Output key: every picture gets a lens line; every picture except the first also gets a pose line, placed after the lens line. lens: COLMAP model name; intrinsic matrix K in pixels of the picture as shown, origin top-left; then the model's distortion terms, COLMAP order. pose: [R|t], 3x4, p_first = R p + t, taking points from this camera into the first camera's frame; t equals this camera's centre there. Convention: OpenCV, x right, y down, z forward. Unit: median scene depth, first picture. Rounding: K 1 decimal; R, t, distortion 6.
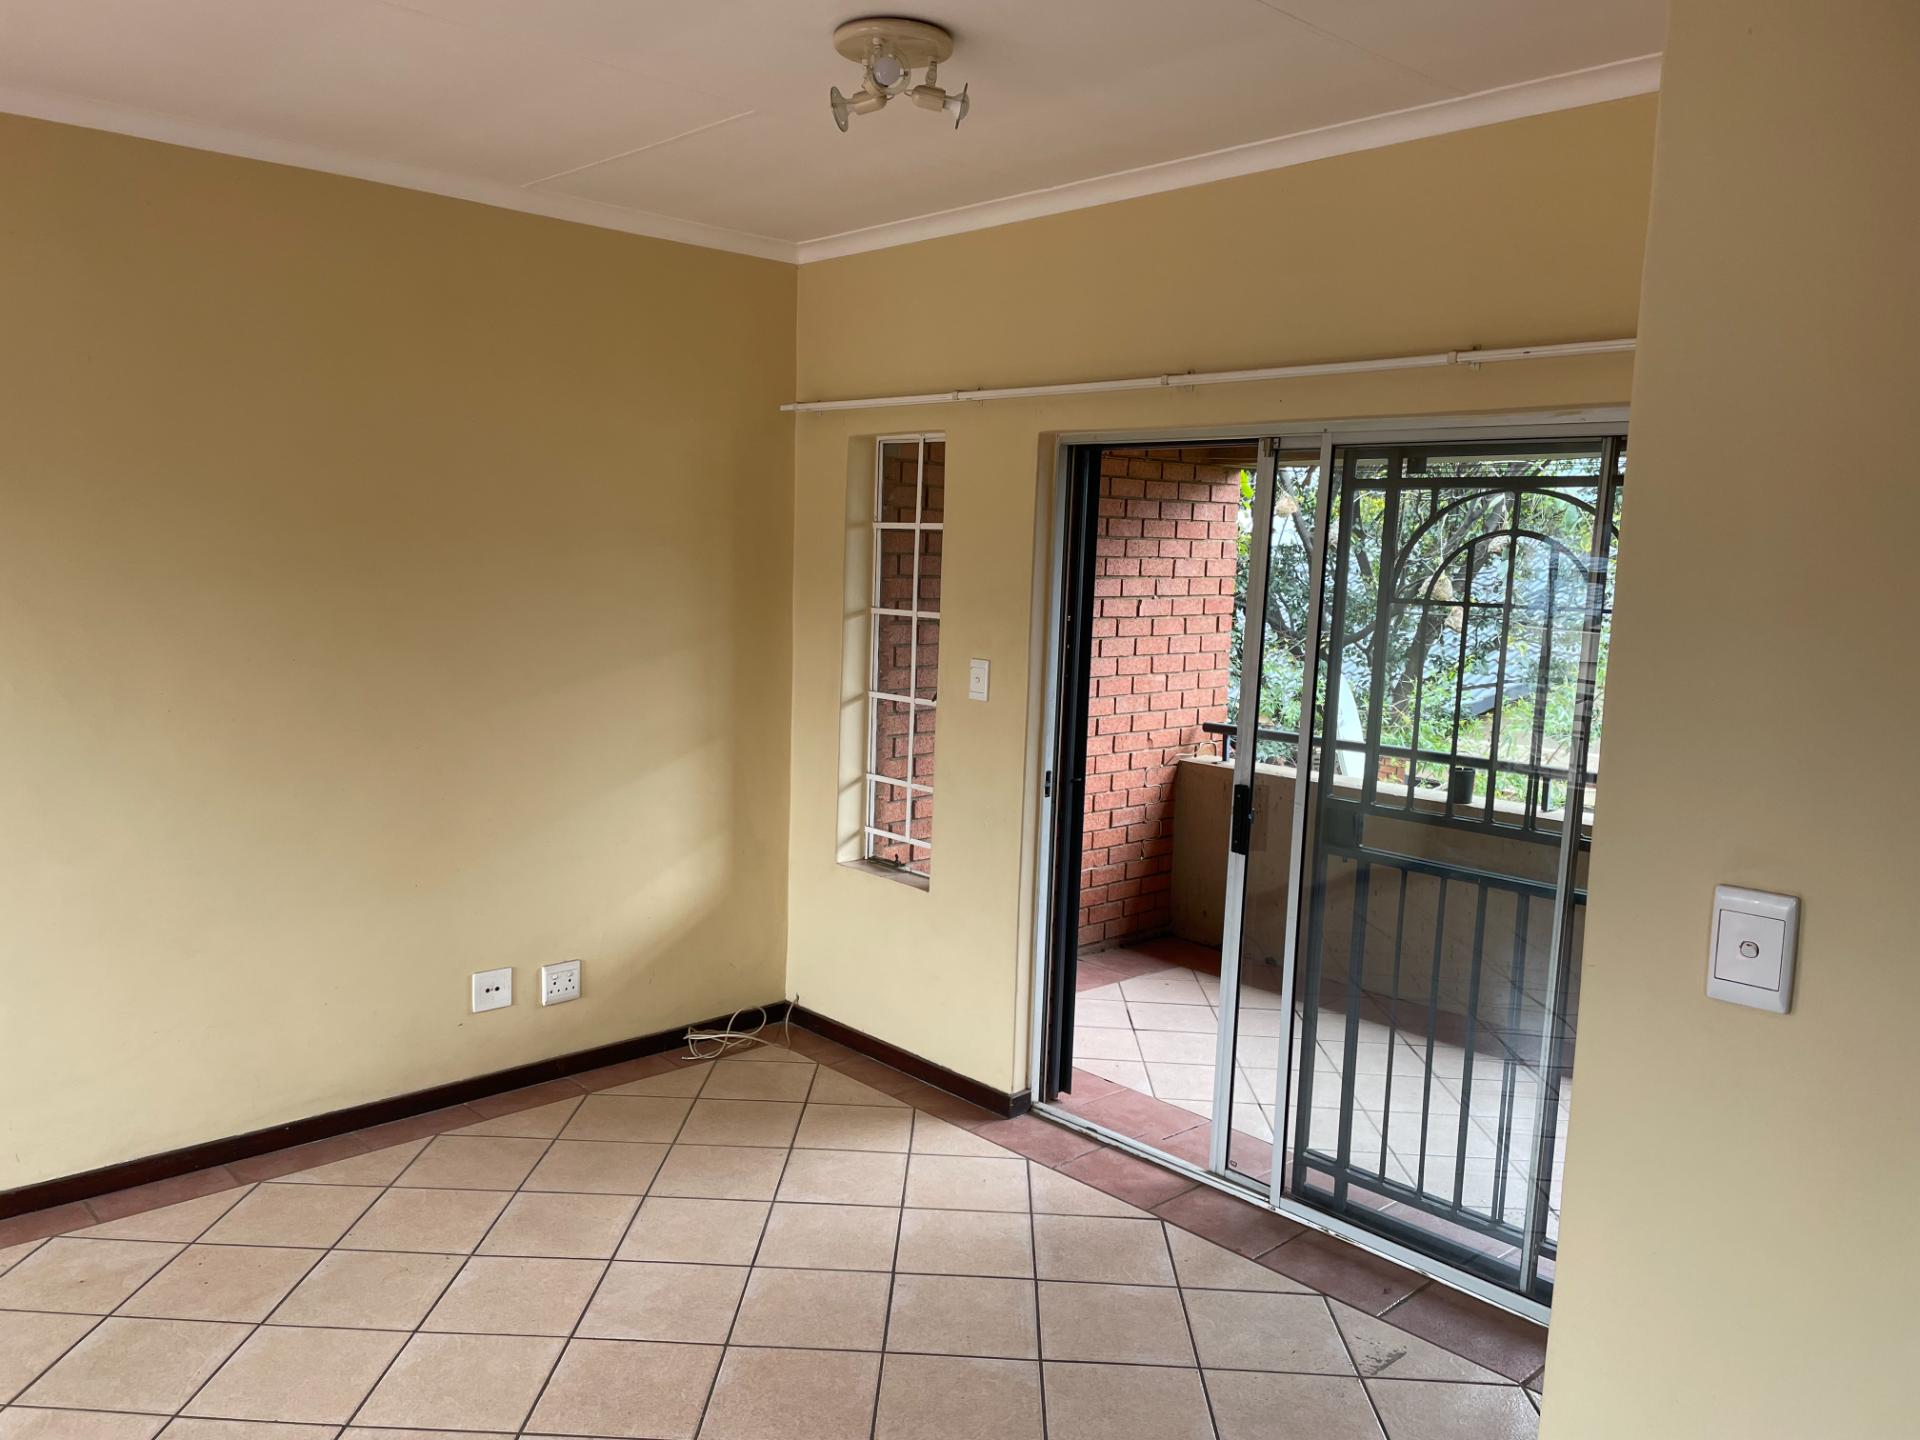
lens RADIAL K [[1435.5, 0, 951.9], [0, 1435.5, 732.1], [0, 0, 1]] dist [0.104380, -0.136865]
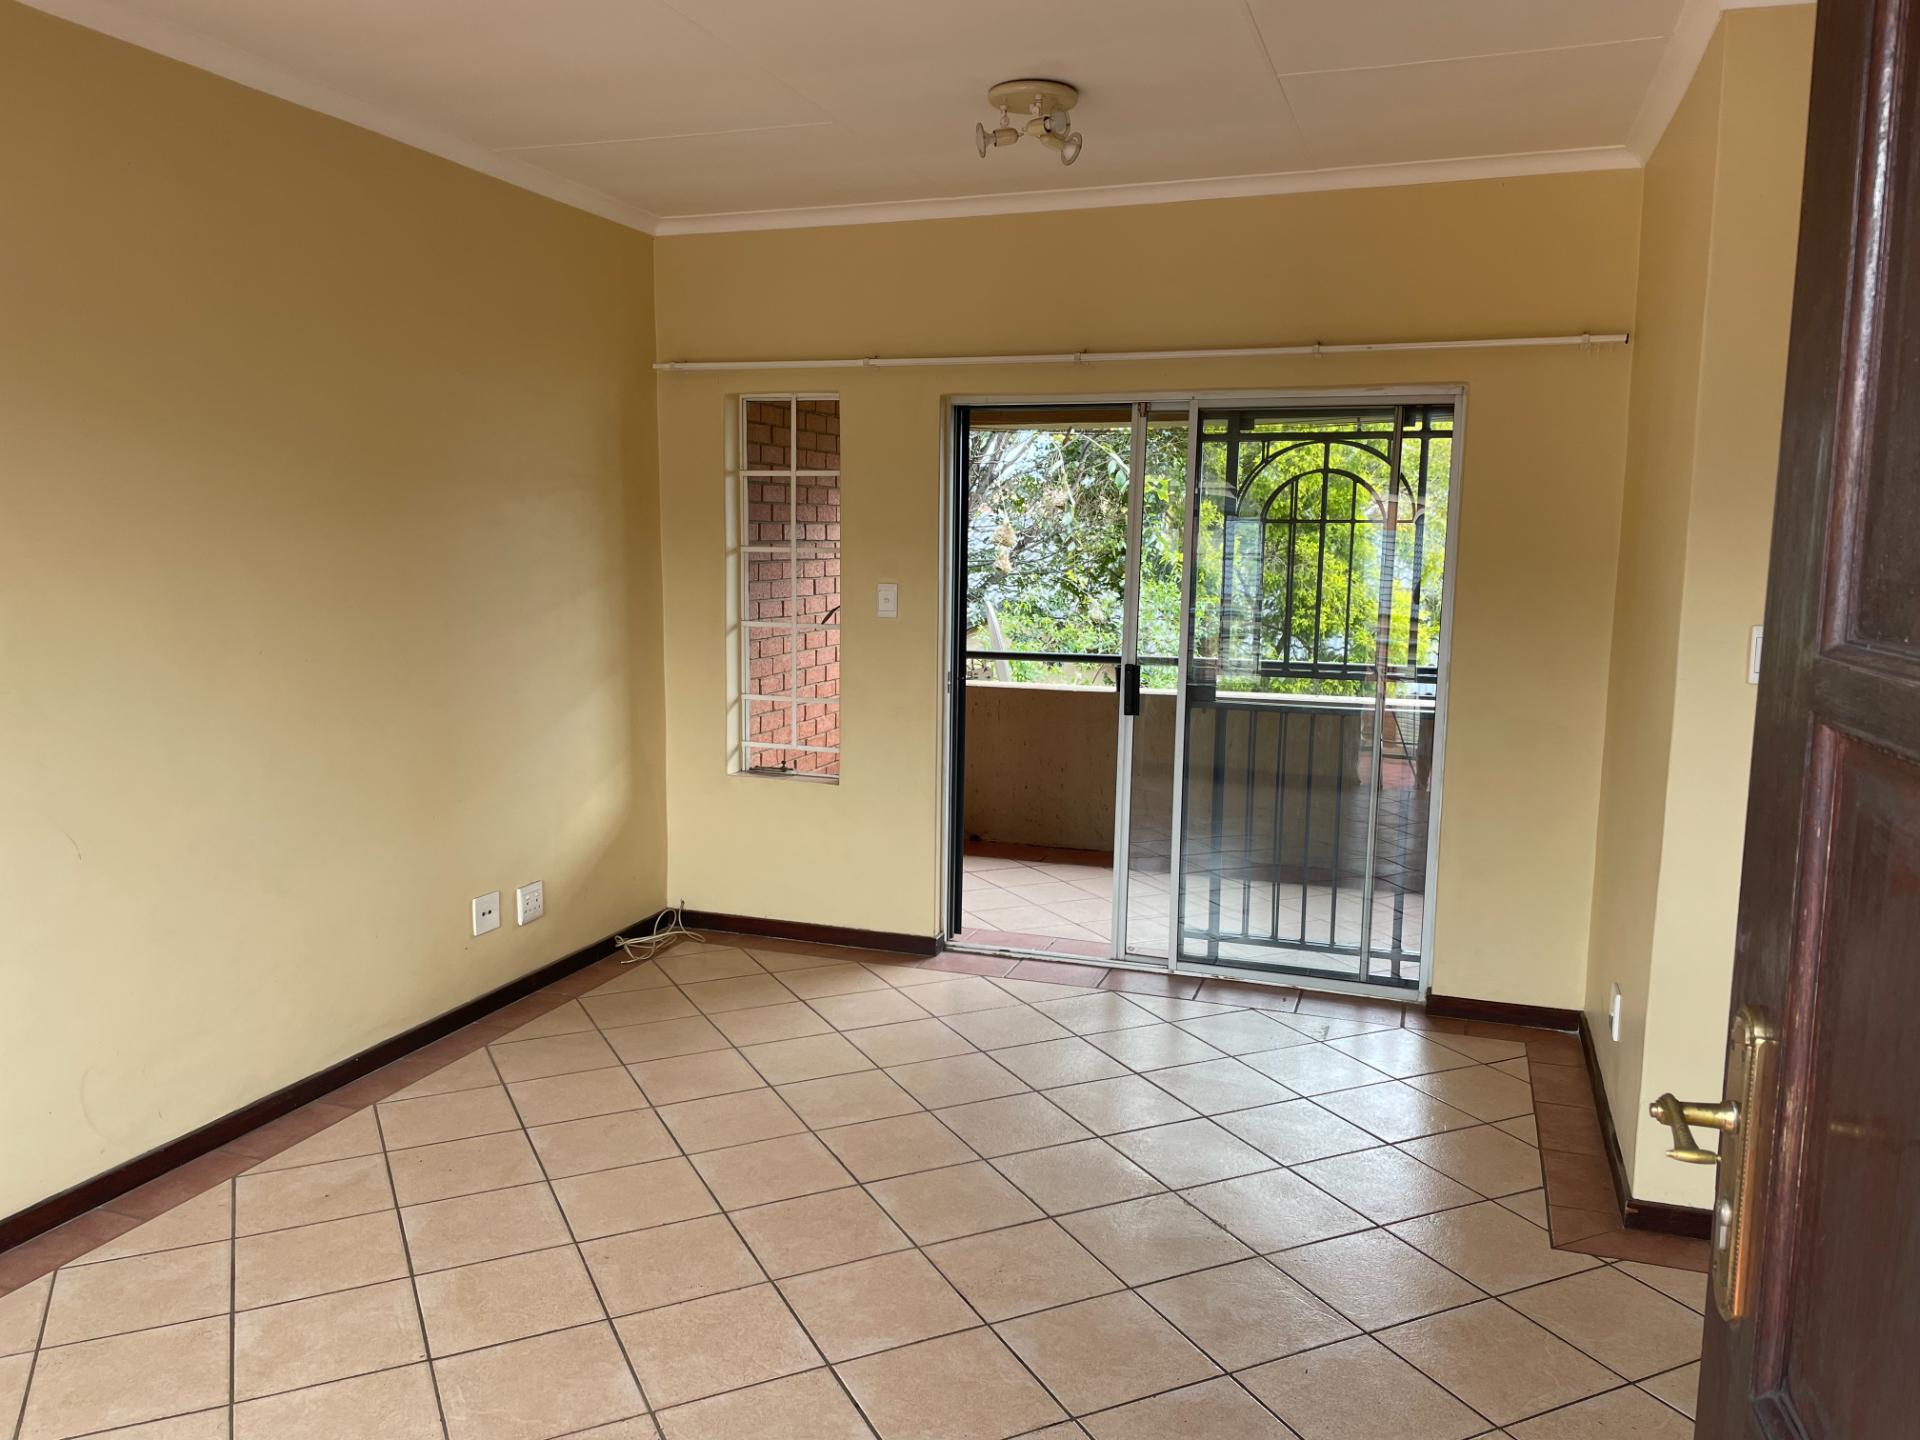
lens RADIAL K [[1435.5, 0, 951.9], [0, 1435.5, 732.1], [0, 0, 1]] dist [0.104380, -0.136865]
pose [[0.885252, -0.084293, 0.457411, -0.484580], [0.075604, 0.996440, 0.037306, 0.032038], [-0.458927, 0.001557, 0.888473, -0.093608]]
